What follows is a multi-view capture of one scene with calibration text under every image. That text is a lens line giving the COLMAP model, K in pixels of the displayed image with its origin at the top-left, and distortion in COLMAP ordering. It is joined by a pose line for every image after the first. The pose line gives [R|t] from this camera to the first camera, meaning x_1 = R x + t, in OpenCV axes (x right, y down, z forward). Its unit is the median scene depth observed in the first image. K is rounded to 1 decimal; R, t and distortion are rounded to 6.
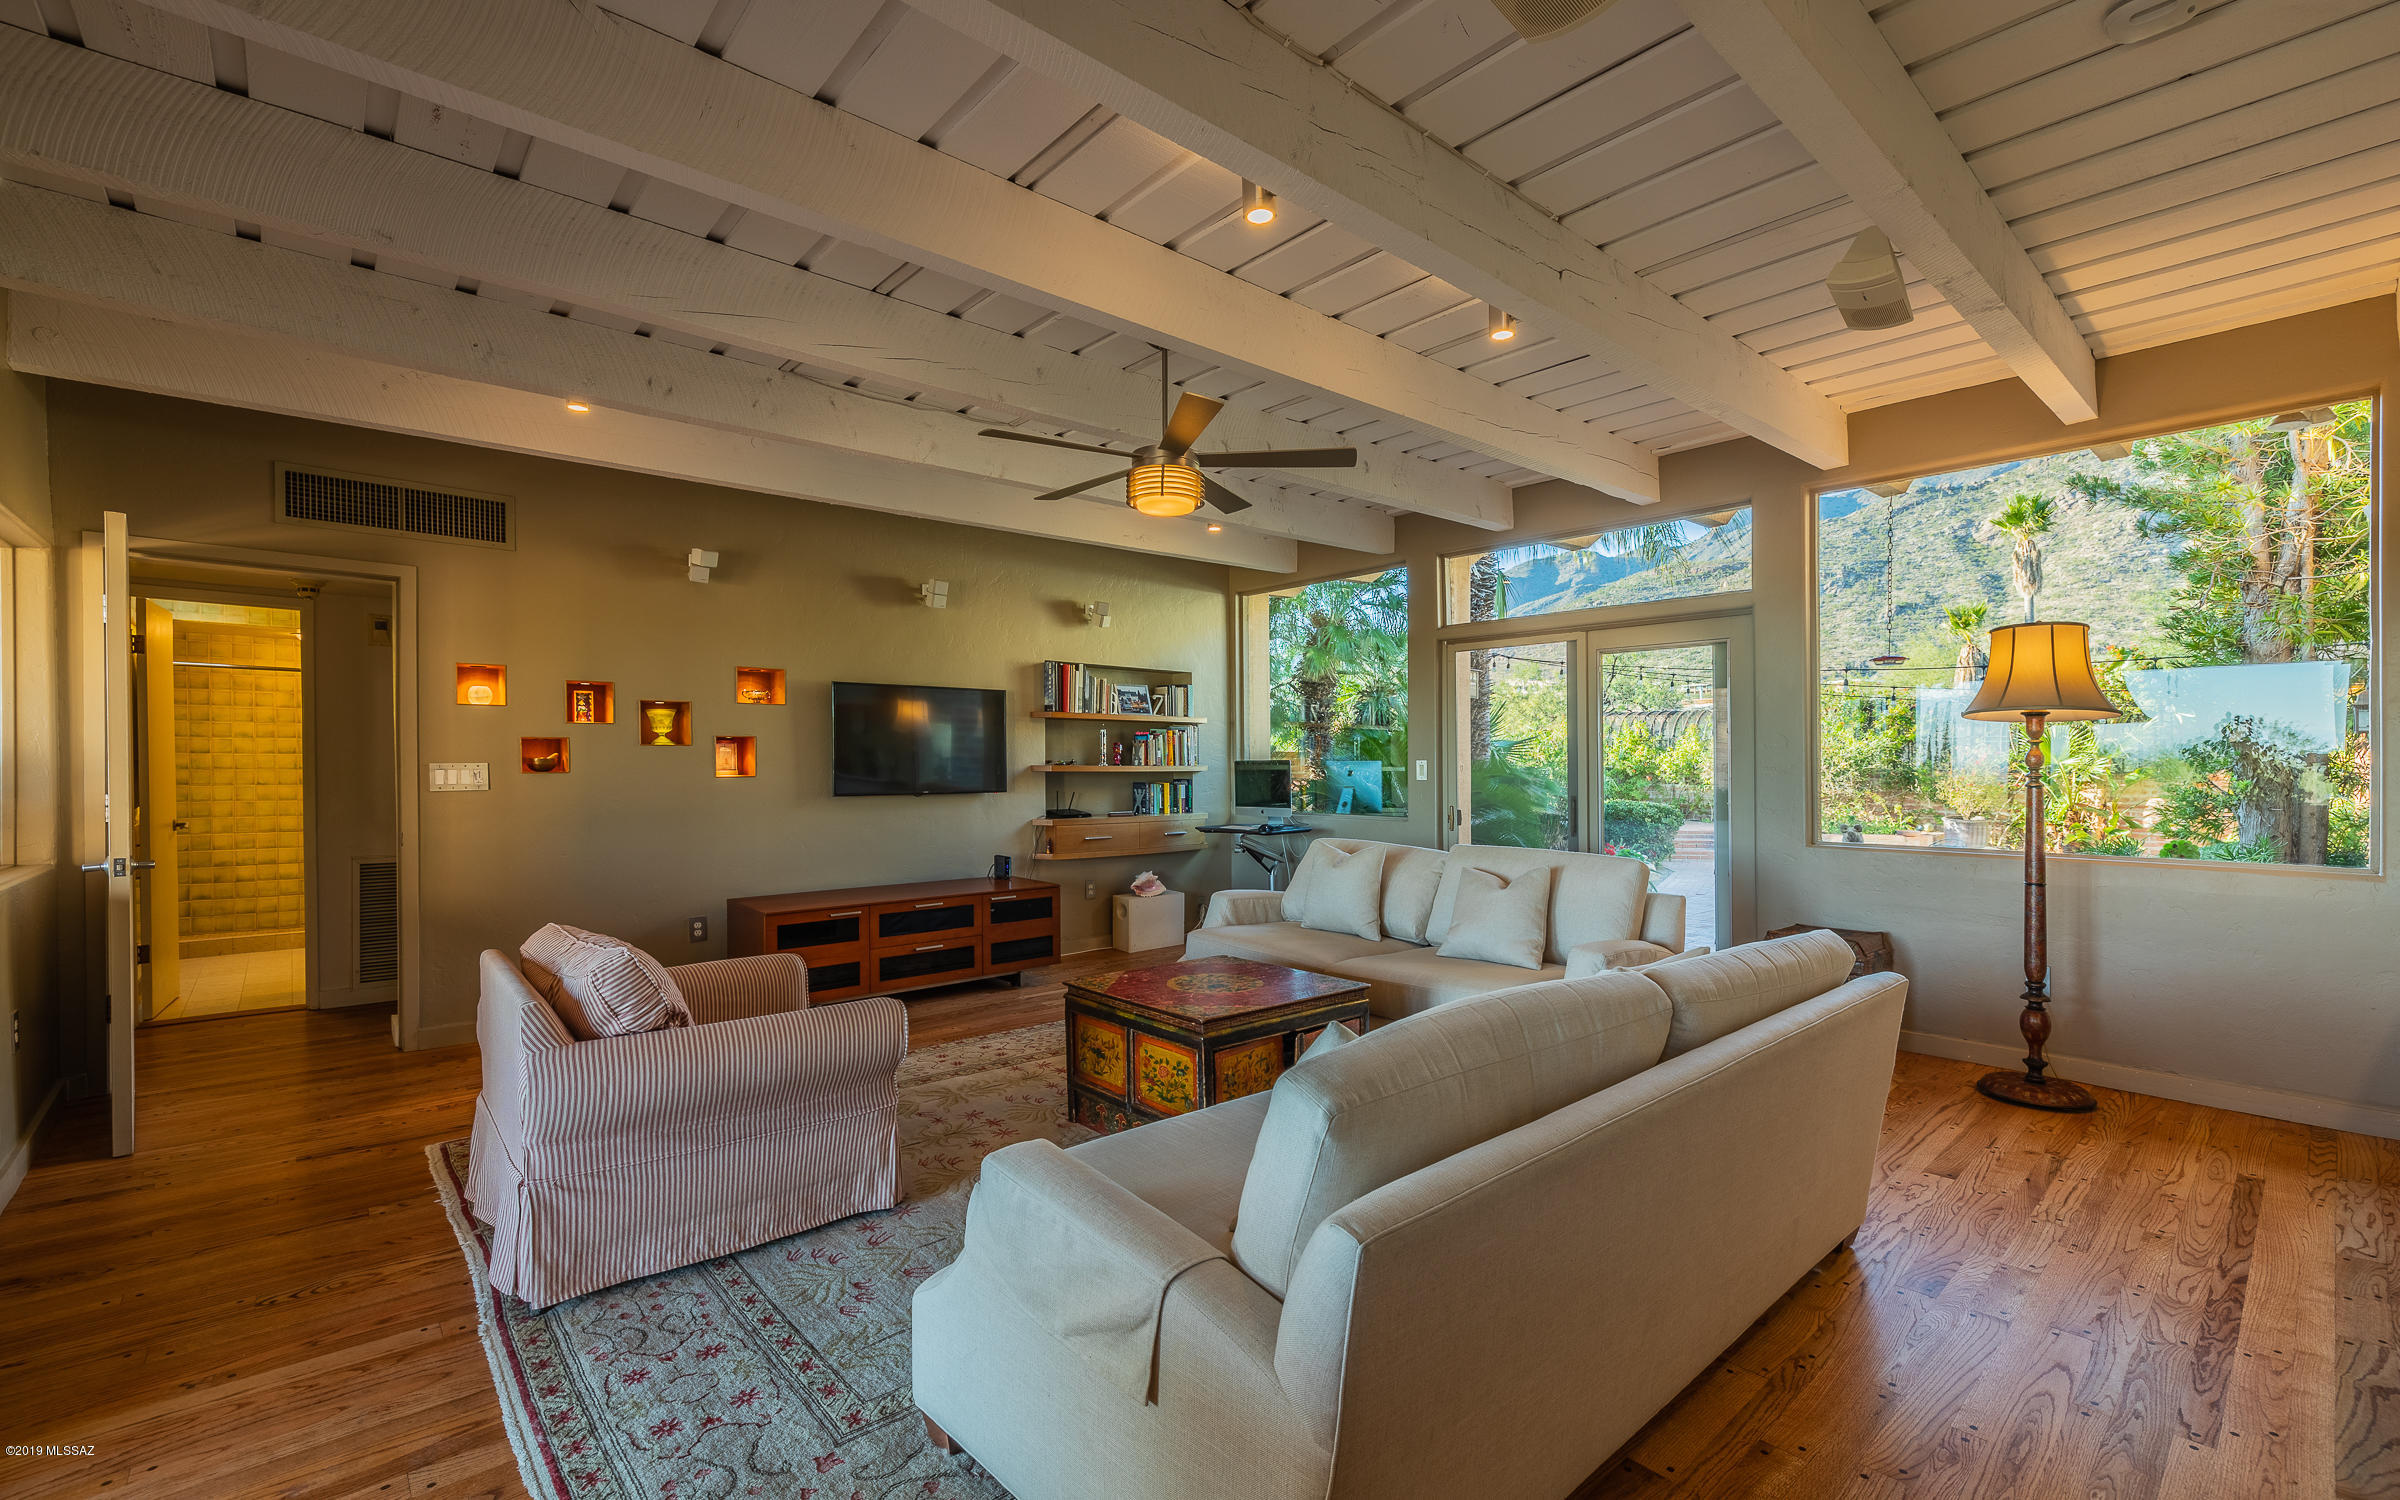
lens RADIAL K [[1004.1, 0, 1193.0], [0, 1004.1, 772.1], [0, 0, 1]] dist [-0.002399, 0.000737]
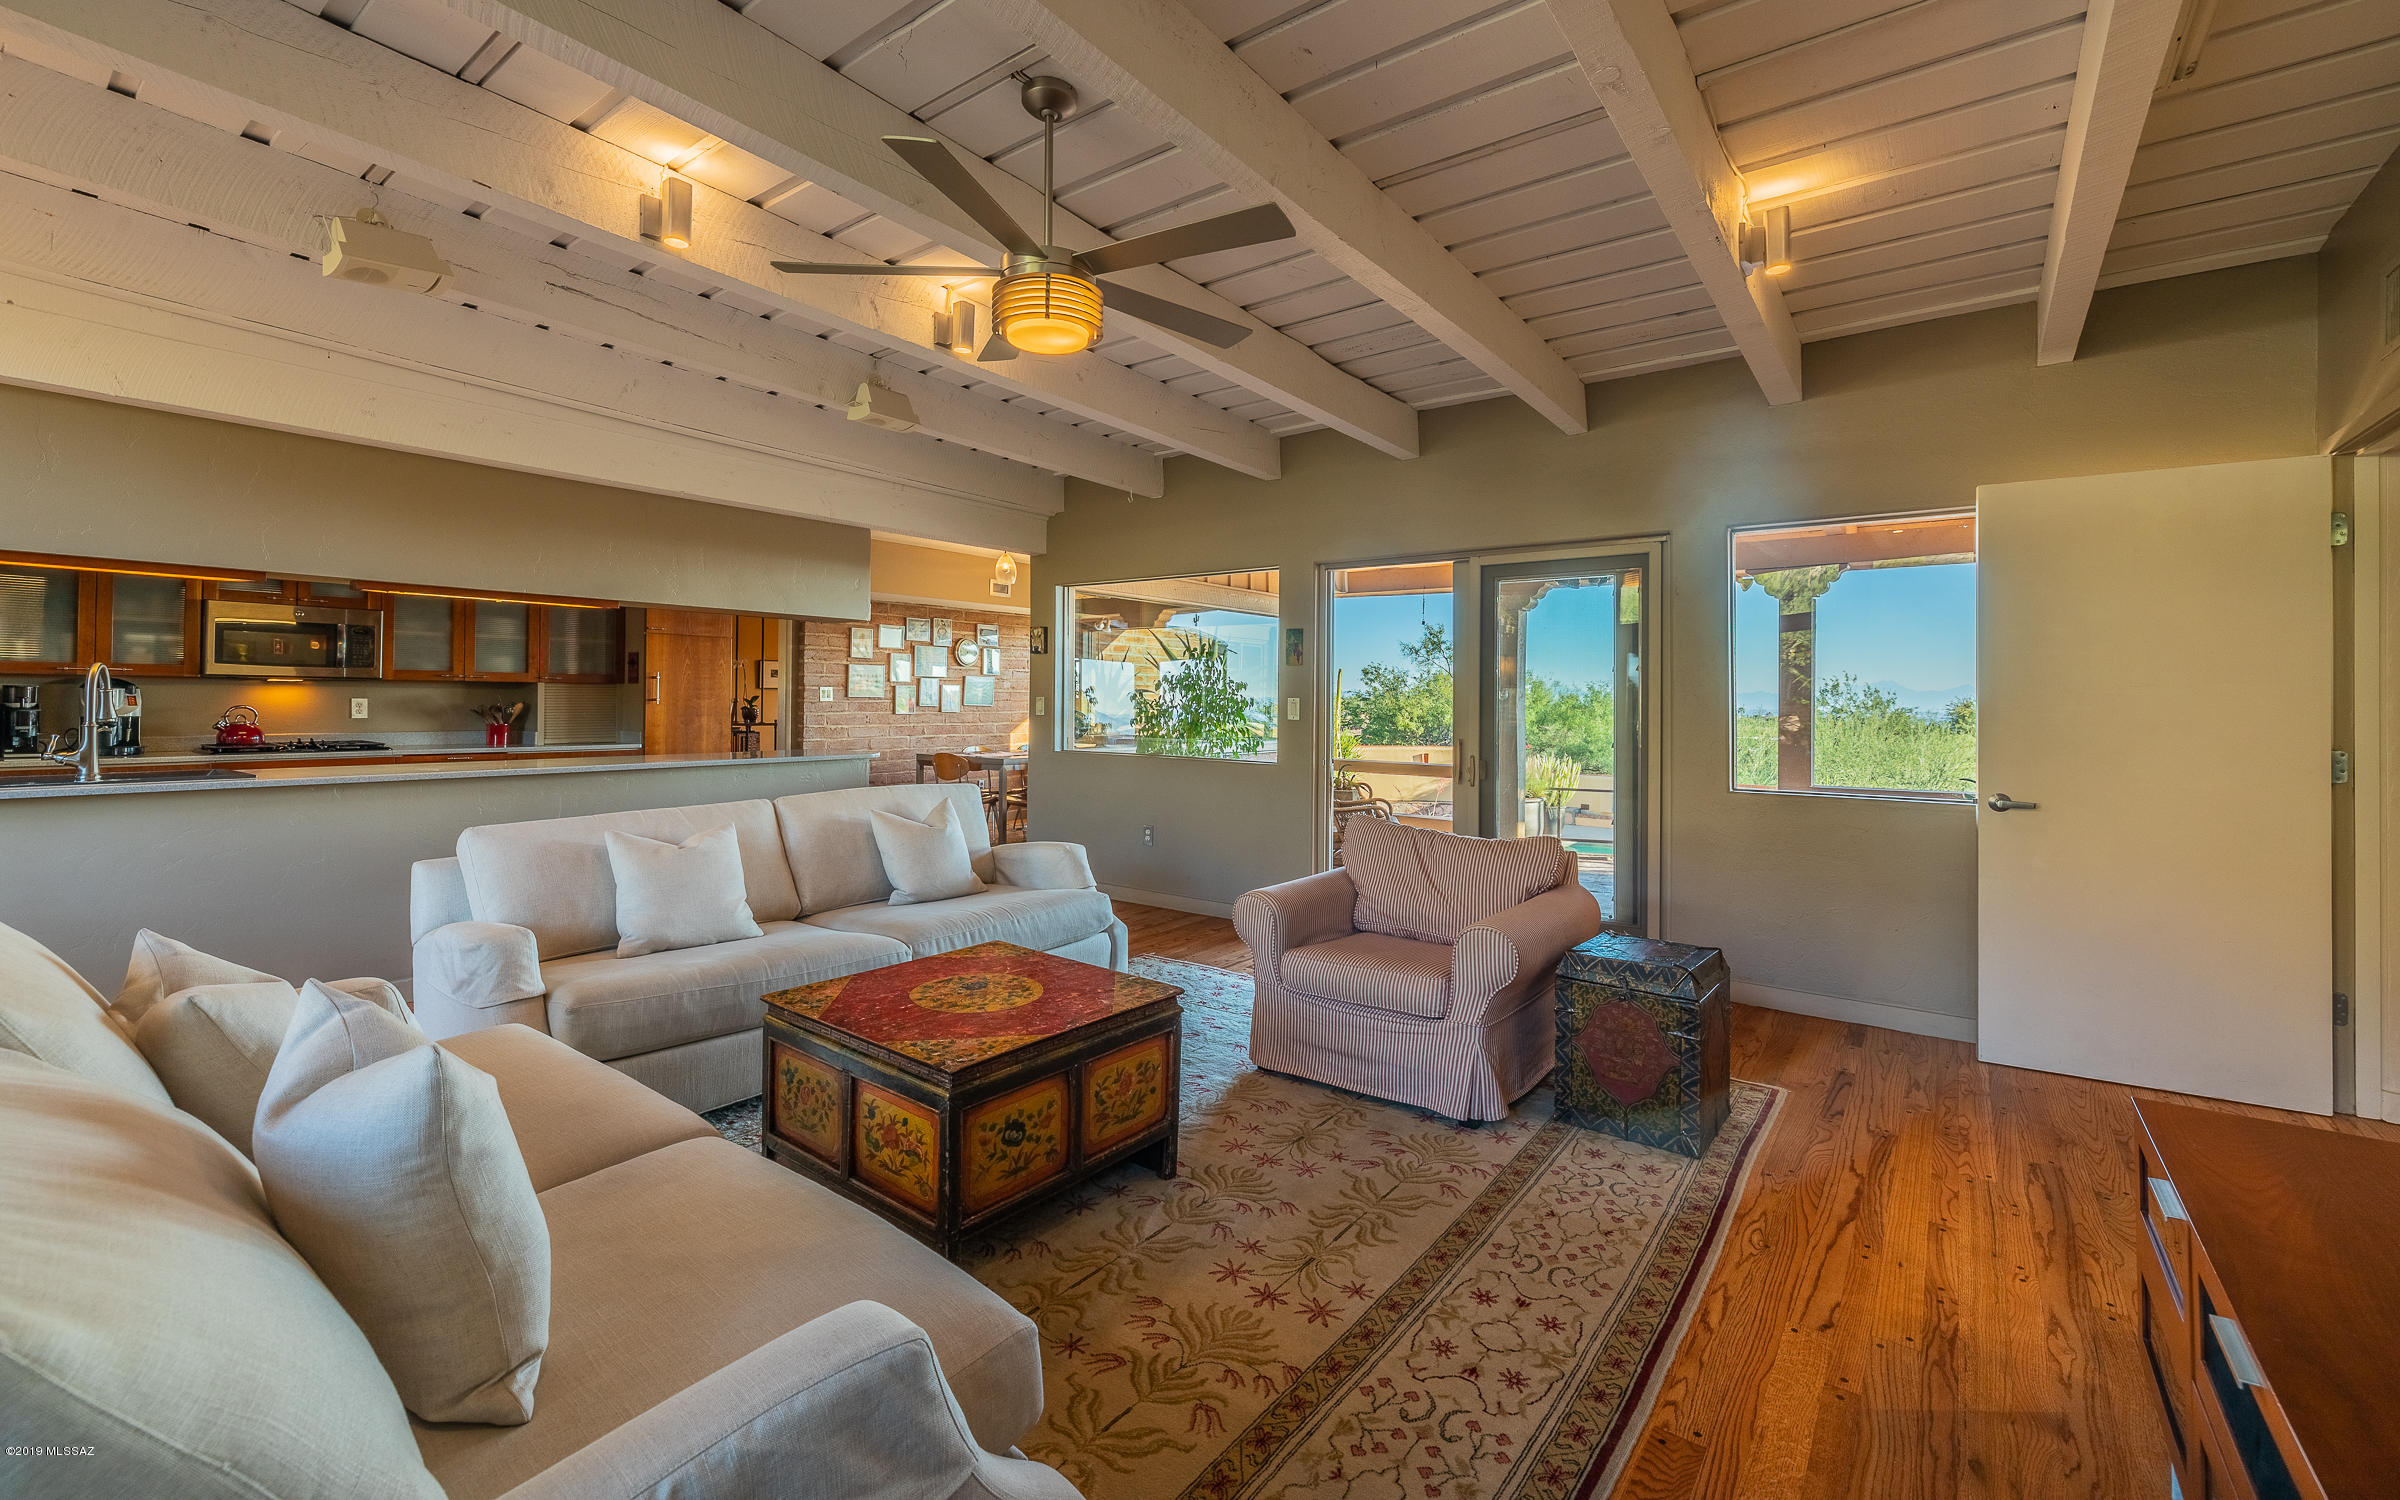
lens RADIAL K [[1004.1, 0, 1203.6], [0, 1004.1, 696.0], [0, 0, 1]] dist [-0.002399, 0.000737]
pose [[-0.980023, -0.010809, -0.198592, 0.004452], [-0.012696, 0.999886, 0.008230, -0.009533], [0.198480, 0.010587, -0.980048, 1.018132]]
